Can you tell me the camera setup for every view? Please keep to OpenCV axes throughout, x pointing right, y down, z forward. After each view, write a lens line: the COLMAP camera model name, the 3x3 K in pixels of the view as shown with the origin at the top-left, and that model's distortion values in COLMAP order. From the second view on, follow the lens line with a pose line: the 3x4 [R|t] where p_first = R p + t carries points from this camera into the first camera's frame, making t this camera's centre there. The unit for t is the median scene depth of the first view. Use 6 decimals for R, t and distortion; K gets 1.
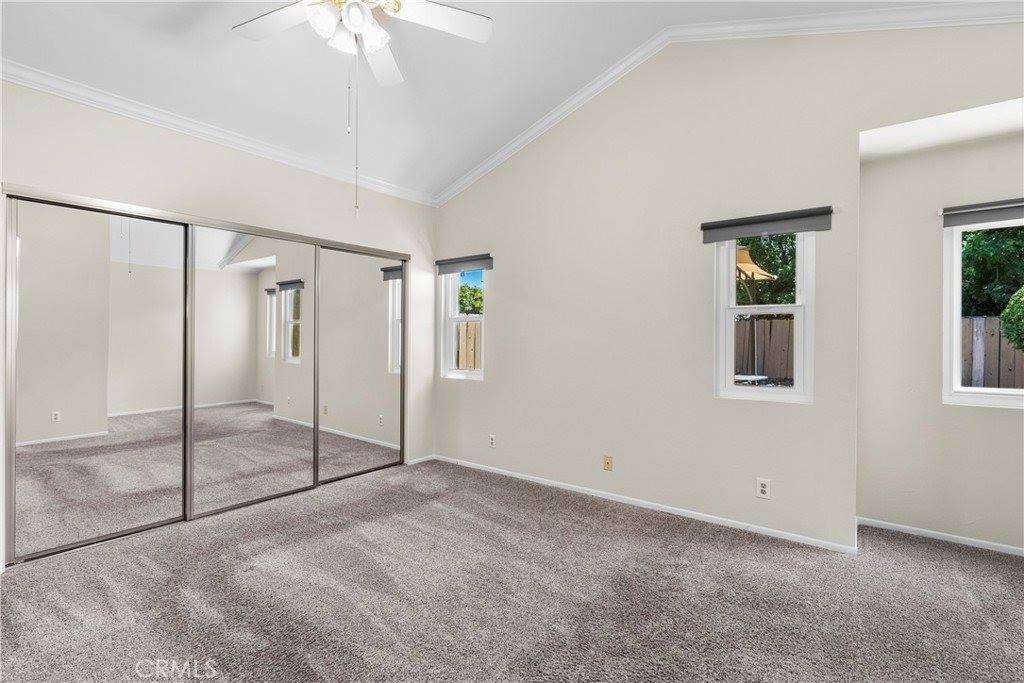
lens RADIAL K [[470.0, 0, 512.6], [0, 470.0, 337.5], [0, 0, 1]] dist [-0.004198, 0.001828]
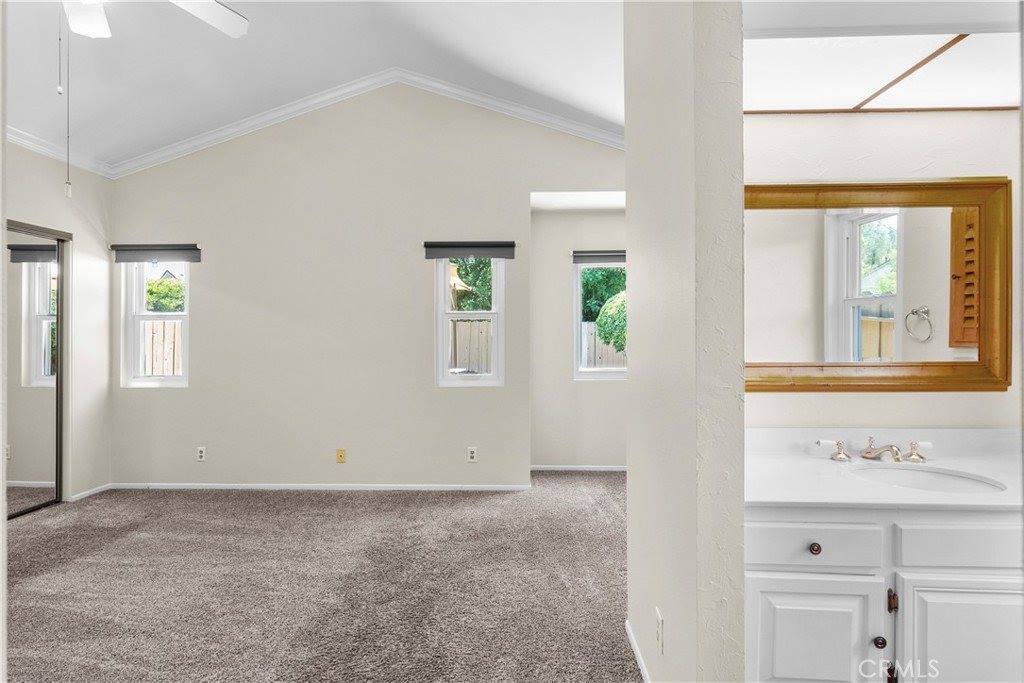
lens RADIAL K [[470.0, 0, 509.8], [0, 470.0, 337.7], [0, 0, 1]] dist [-0.004198, 0.001828]
pose [[0.807481, -0.005274, 0.589870, -0.134180], [0.004747, 0.999986, 0.002443, -0.001034], [-0.589874, 0.000827, 0.807495, -0.095549]]
